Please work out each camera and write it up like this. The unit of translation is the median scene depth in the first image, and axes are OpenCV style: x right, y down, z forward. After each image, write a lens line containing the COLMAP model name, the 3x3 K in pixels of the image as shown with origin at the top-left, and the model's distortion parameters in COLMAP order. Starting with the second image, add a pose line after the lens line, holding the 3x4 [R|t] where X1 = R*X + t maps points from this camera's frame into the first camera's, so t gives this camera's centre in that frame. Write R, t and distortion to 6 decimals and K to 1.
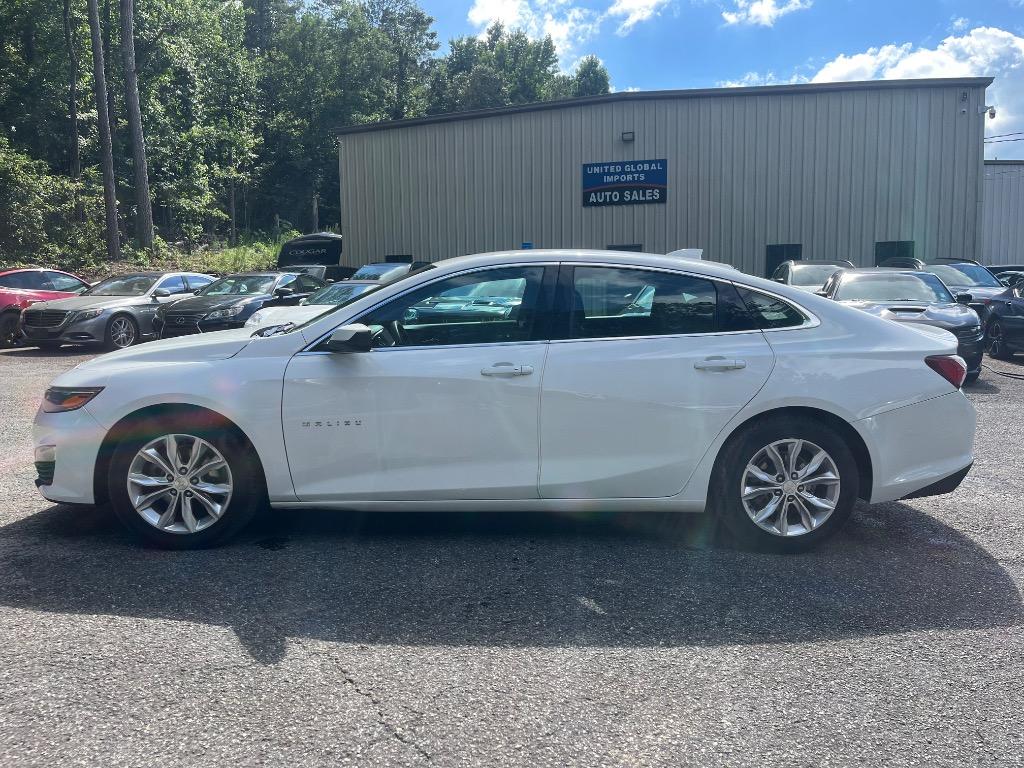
lens RADIAL K [[753.4, 0, 509.7], [0, 753.4, 368.9], [0, 0, 1]] dist [0.081698, -0.111078]
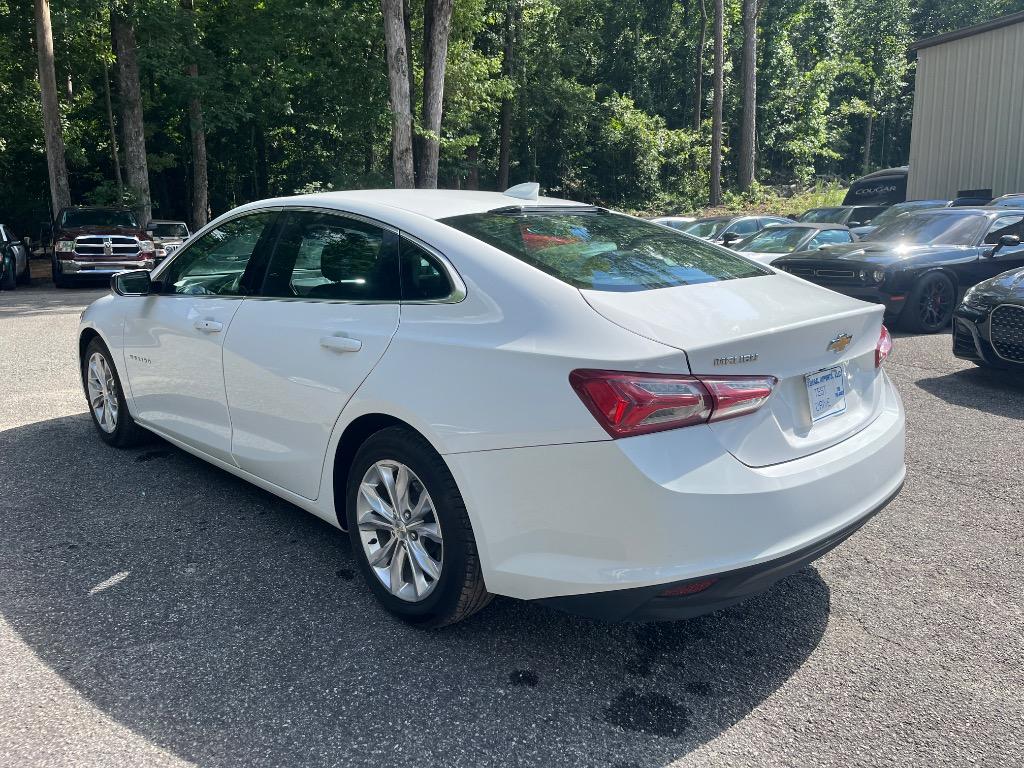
lens RADIAL K [[753.4, 0, 509.7], [0, 753.4, 368.9], [0, 0, 1]] dist [0.081698, -0.111078]
pose [[0.703180, 0.128680, -0.699271, 0.137866], [-0.077305, 0.991493, 0.104717, -0.010426], [0.706797, -0.019578, 0.707145, 0.088574]]
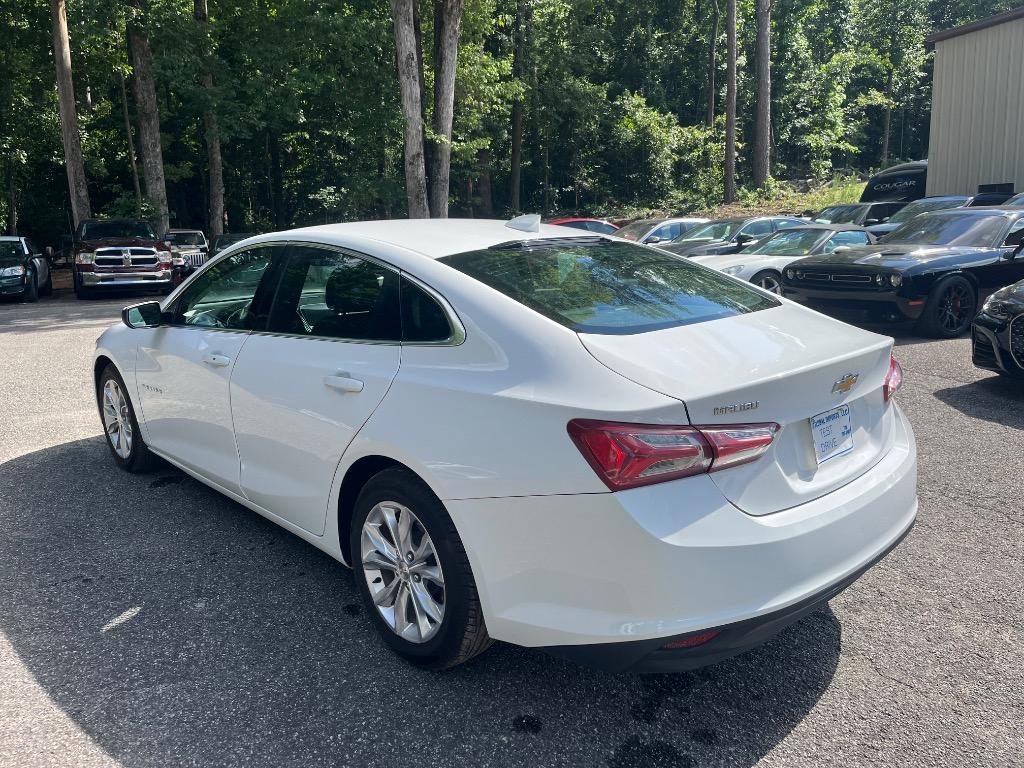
lens RADIAL K [[753.1, 0, 498.5], [0, 753.1, 369.8], [0, 0, 1]] dist [0.084494, -0.113962]
pose [[0.680286, 0.121254, -0.722848, 0.138388], [-0.061306, 0.992178, 0.108737, -0.016585], [0.730379, -0.029657, 0.682398, 0.090409]]
